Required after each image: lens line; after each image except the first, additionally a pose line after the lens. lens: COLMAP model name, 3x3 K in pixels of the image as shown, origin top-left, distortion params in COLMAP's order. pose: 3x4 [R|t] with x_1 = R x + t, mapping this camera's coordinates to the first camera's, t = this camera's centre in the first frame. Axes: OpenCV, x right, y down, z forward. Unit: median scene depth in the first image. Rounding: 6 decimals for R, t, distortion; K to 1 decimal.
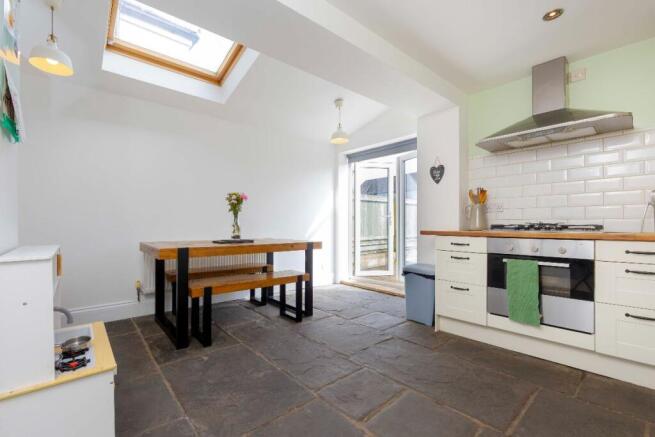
lens RADIAL K [[288.5, 0, 325.7], [0, 288.5, 221.4], [0, 0, 1]] dist [-0.002225, -0.000349]
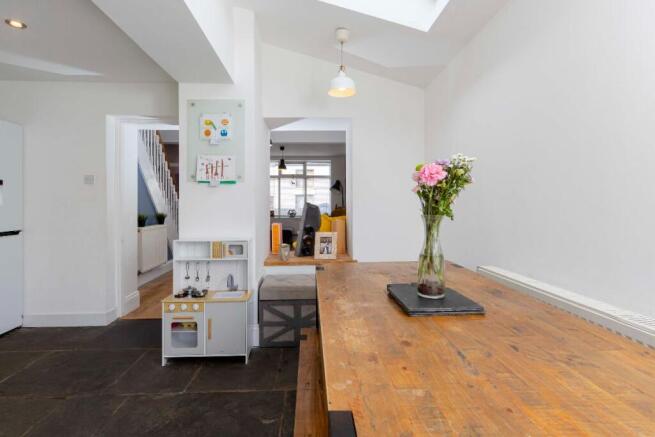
lens RADIAL K [[288.5, 0, 325.7], [0, 288.5, 221.4], [0, 0, 1]] dist [-0.002225, -0.000349]
pose [[-0.635923, 0.003675, -0.771744, 0.041955], [0.007482, 0.999971, -0.001403, -0.029835], [0.771717, -0.006666, -0.635932, 1.054328]]
